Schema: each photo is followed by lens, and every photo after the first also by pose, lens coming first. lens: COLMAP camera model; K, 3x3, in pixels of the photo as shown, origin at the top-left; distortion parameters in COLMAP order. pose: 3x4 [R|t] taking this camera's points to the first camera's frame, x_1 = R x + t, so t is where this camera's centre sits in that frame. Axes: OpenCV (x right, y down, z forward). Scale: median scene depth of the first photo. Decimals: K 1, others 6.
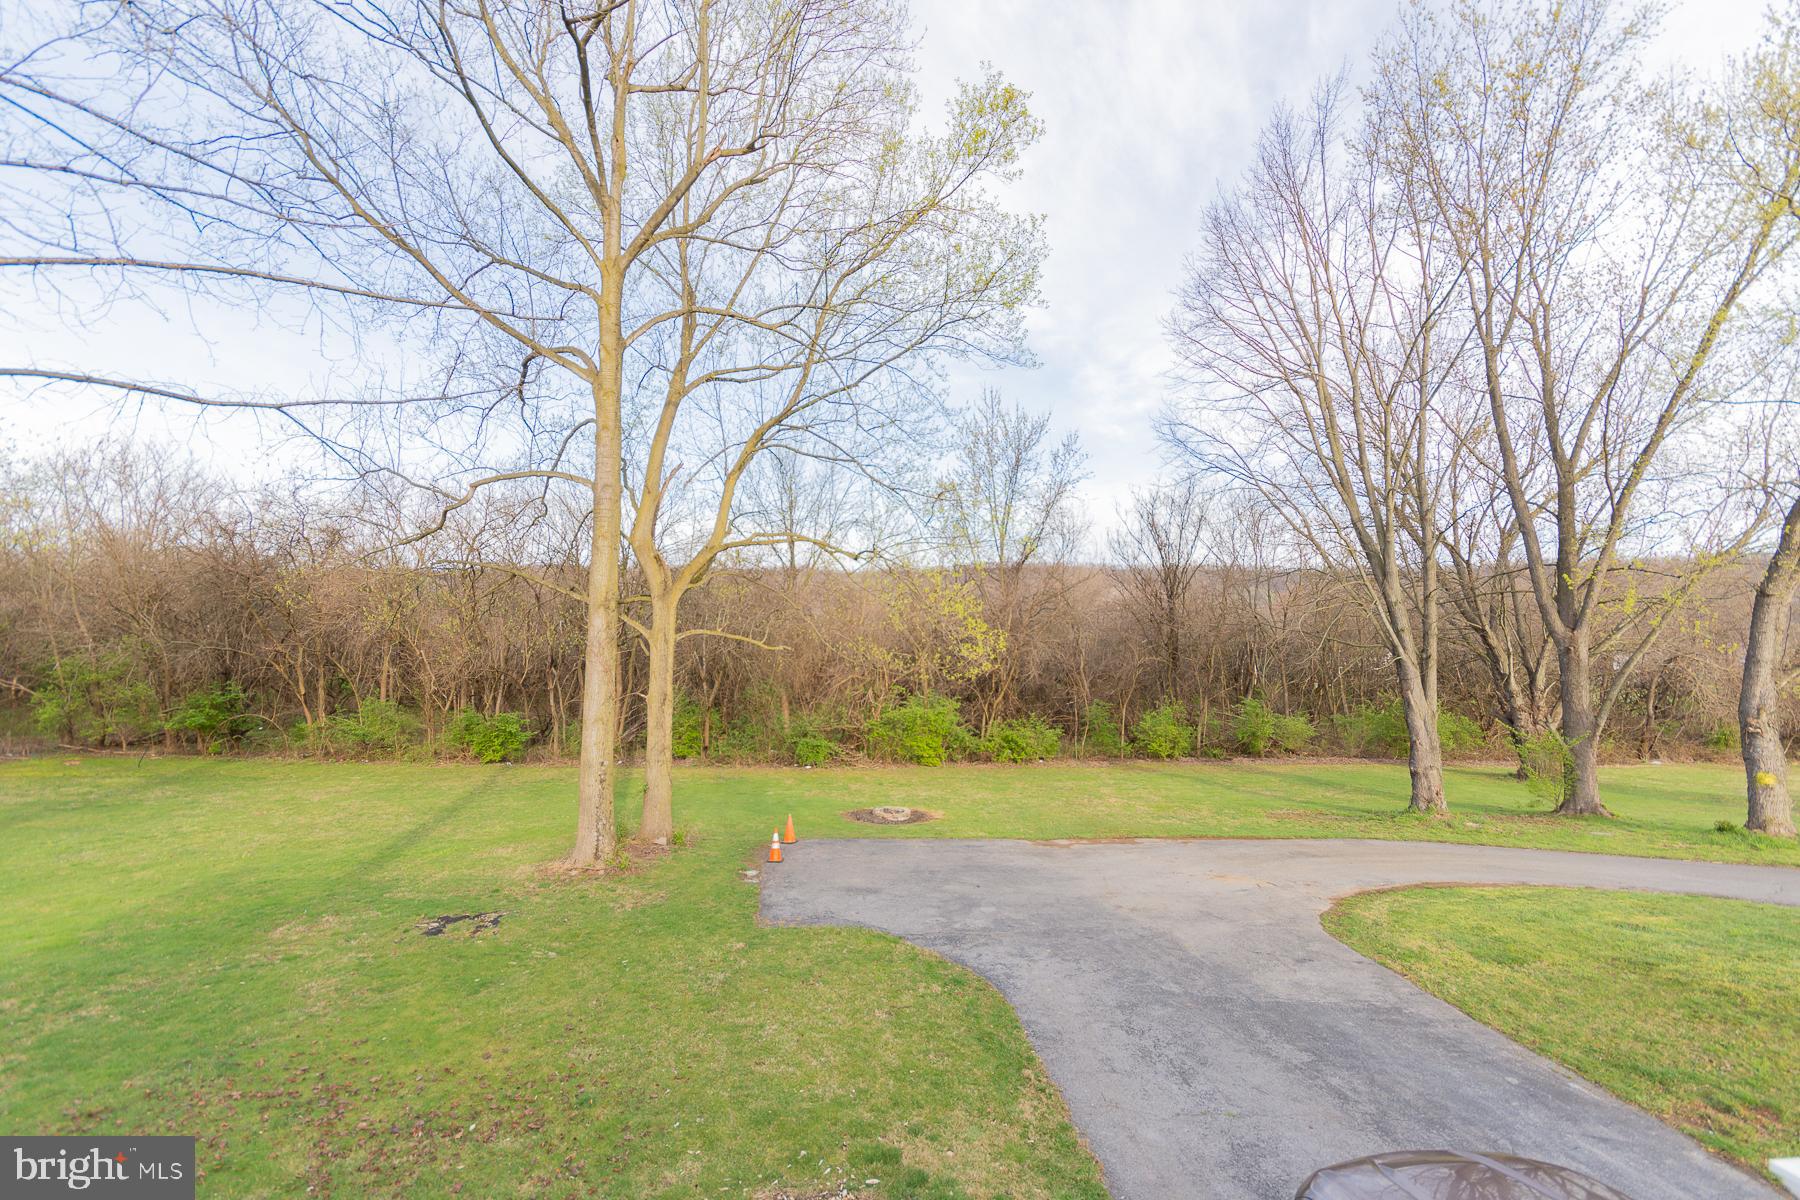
lens RADIAL K [[789.7, 0, 892.9], [0, 789.7, 600.5], [0, 0, 1]] dist [0.012947, -0.003562]
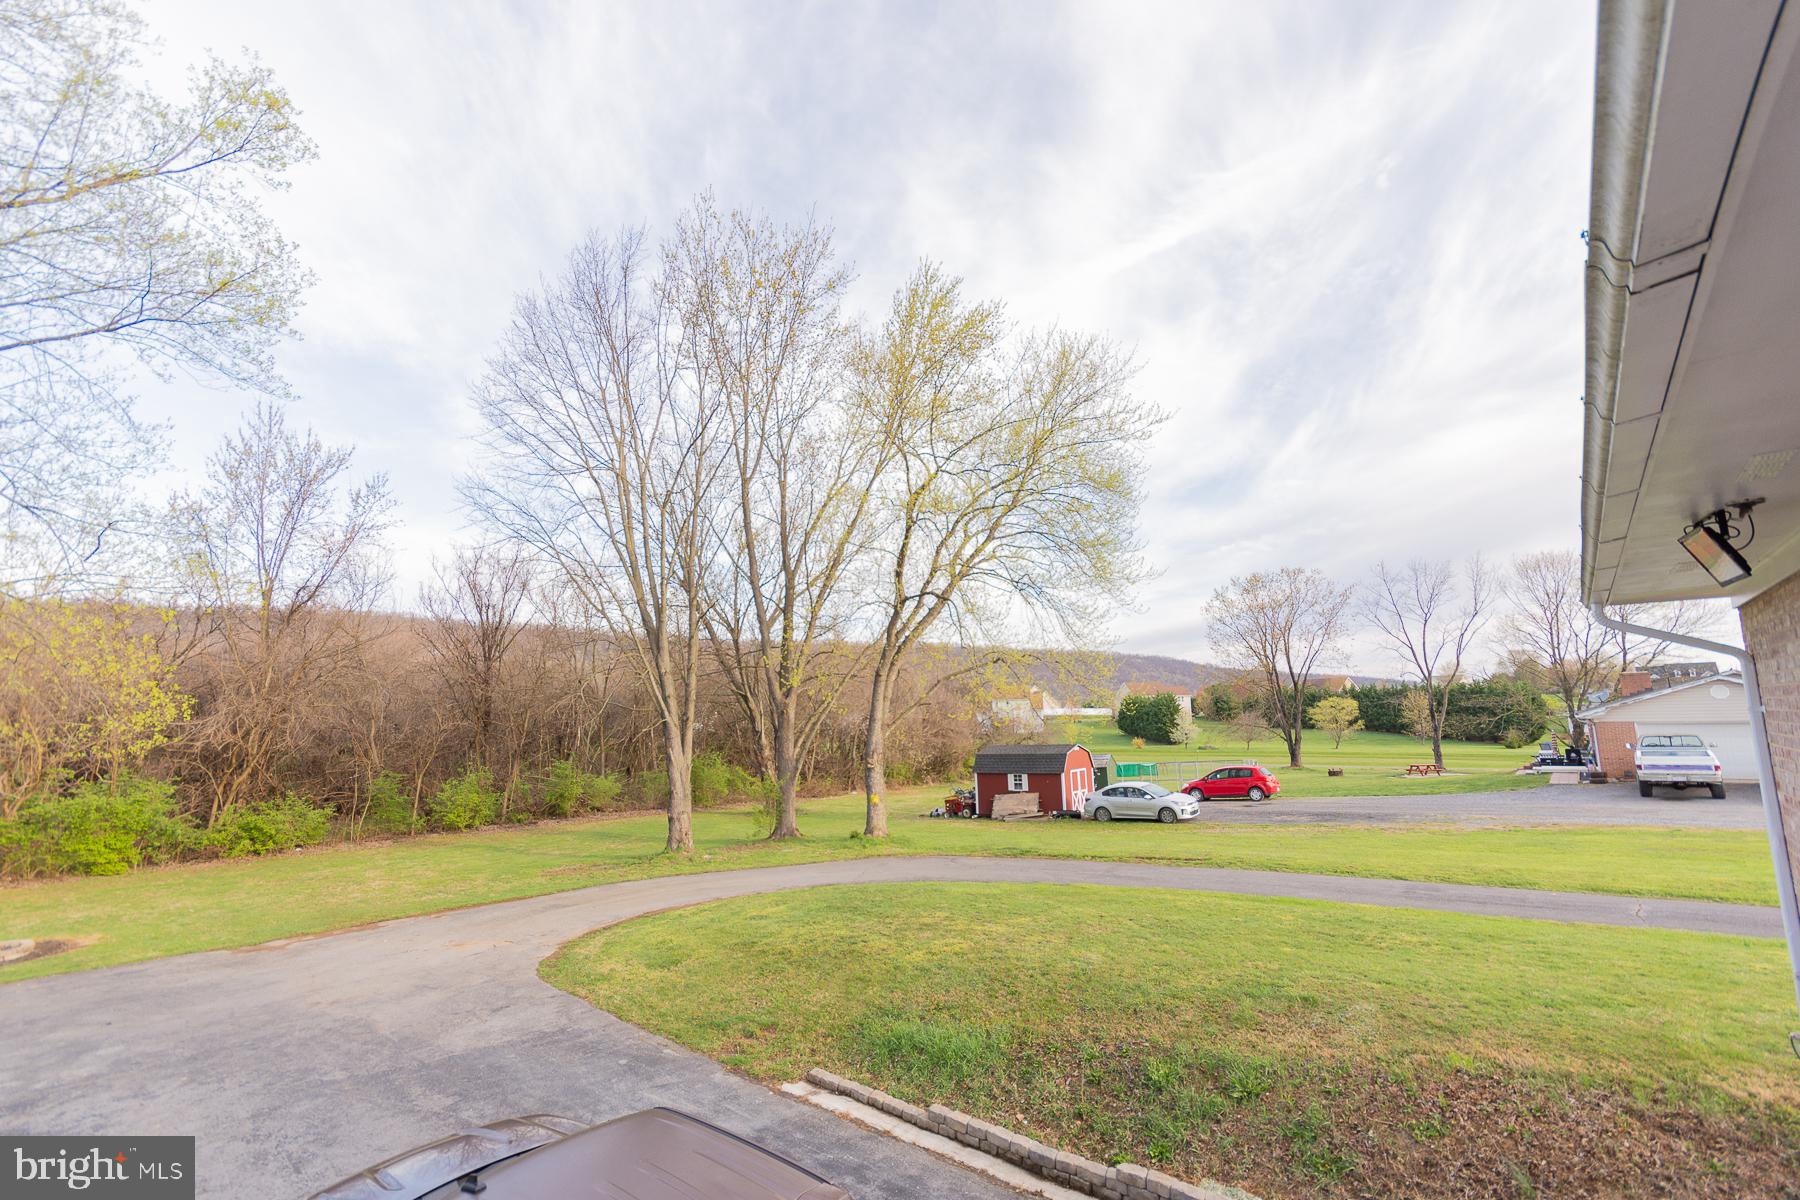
lens RADIAL K [[789.7, 0, 907.5], [0, 789.7, 600.4], [0, 0, 1]] dist [0.012947, -0.003562]
pose [[0.720876, 0.090946, 0.687071, 0.066003], [-0.037824, 0.995038, -0.092027, -0.009121], [-0.692032, 0.040352, 0.720739, -0.092148]]
